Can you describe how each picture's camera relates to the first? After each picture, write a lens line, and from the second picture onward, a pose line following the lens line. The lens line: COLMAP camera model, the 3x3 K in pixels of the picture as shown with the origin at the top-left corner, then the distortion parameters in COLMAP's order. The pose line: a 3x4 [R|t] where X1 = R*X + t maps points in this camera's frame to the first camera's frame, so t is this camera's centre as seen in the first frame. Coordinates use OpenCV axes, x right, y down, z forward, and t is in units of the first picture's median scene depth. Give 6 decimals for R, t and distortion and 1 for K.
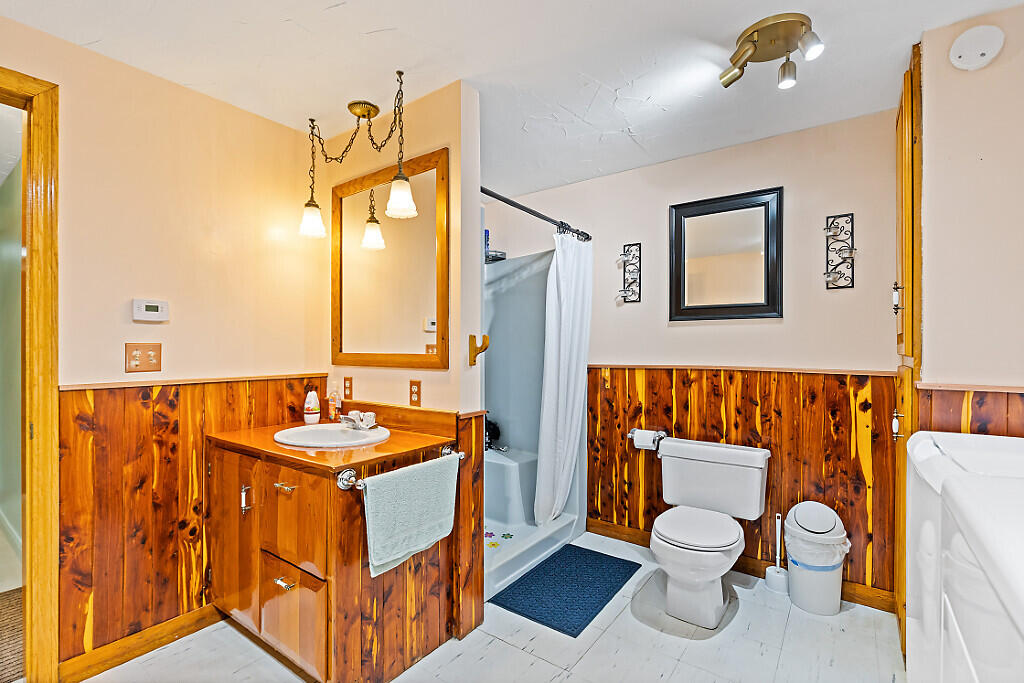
lens RADIAL K [[464.4, 0, 510.7], [0, 464.4, 346.0], [0, 0, 1]] dist [-0.003816, -0.000276]
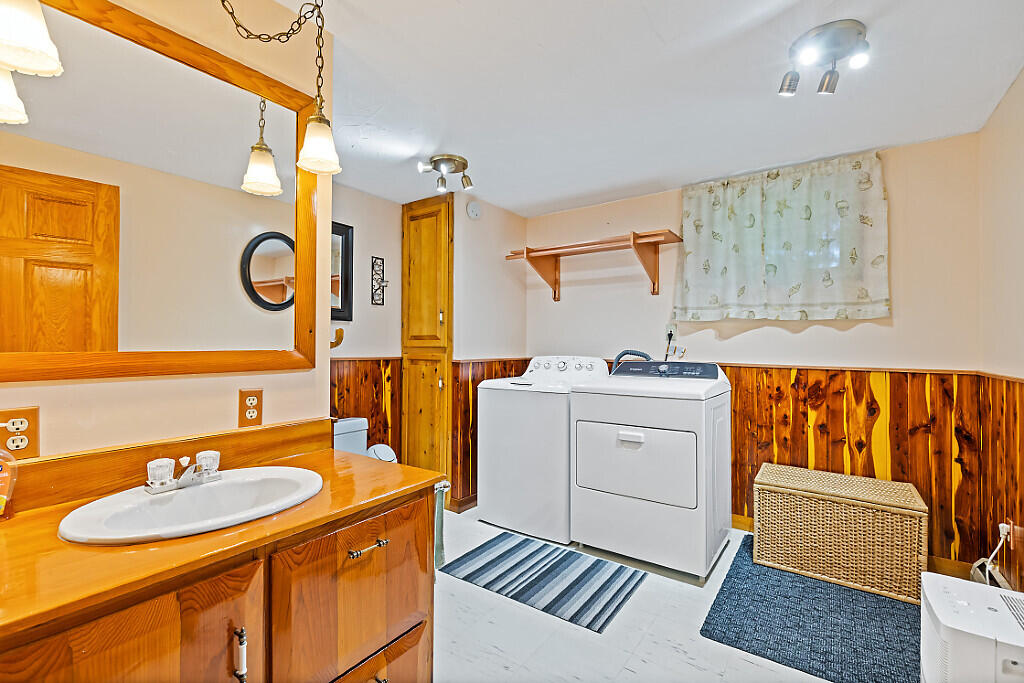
lens RADIAL K [[464.4, 0, 507.5], [0, 464.4, 339.8], [0, 0, 1]] dist [-0.003816, -0.000276]
pose [[-0.021145, 0.007773, 0.999746, -0.966794], [-0.004969, 0.999957, -0.007880, 0.004530], [-0.999764, -0.005135, -0.021106, 0.677503]]
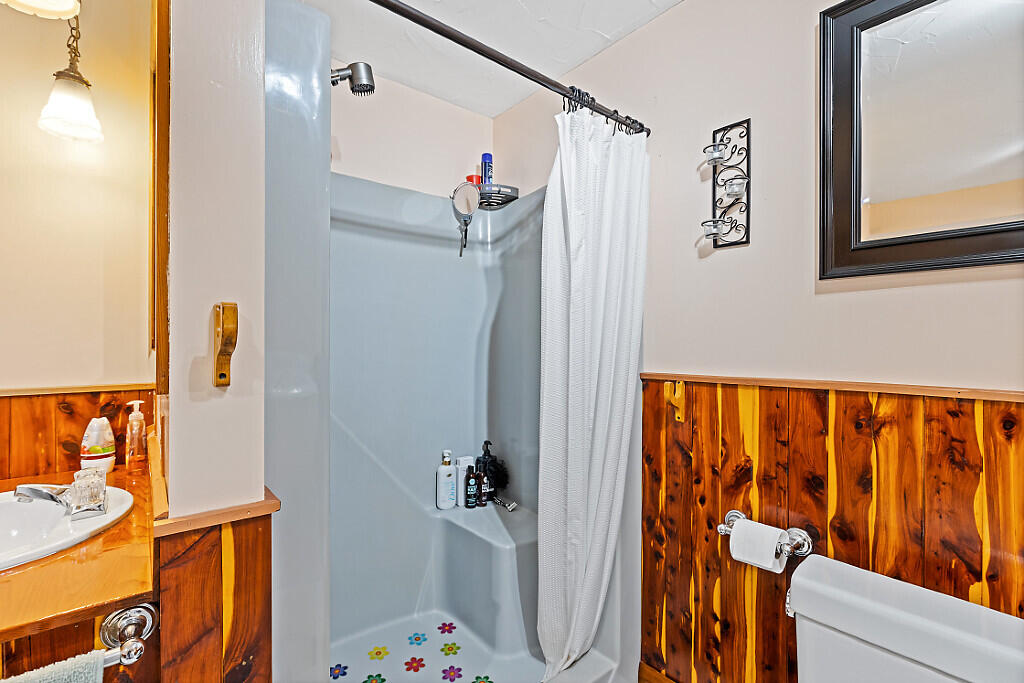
lens RADIAL K [[464.4, 0, 506.8], [0, 464.4, 341.2], [0, 0, 1]] dist [-0.003816, -0.000276]
pose [[0.965956, 0.001080, -0.258704, 0.161260], [-0.000583, 0.999998, 0.001998, 0.002684], [0.258706, -0.001779, 0.965954, 0.474877]]
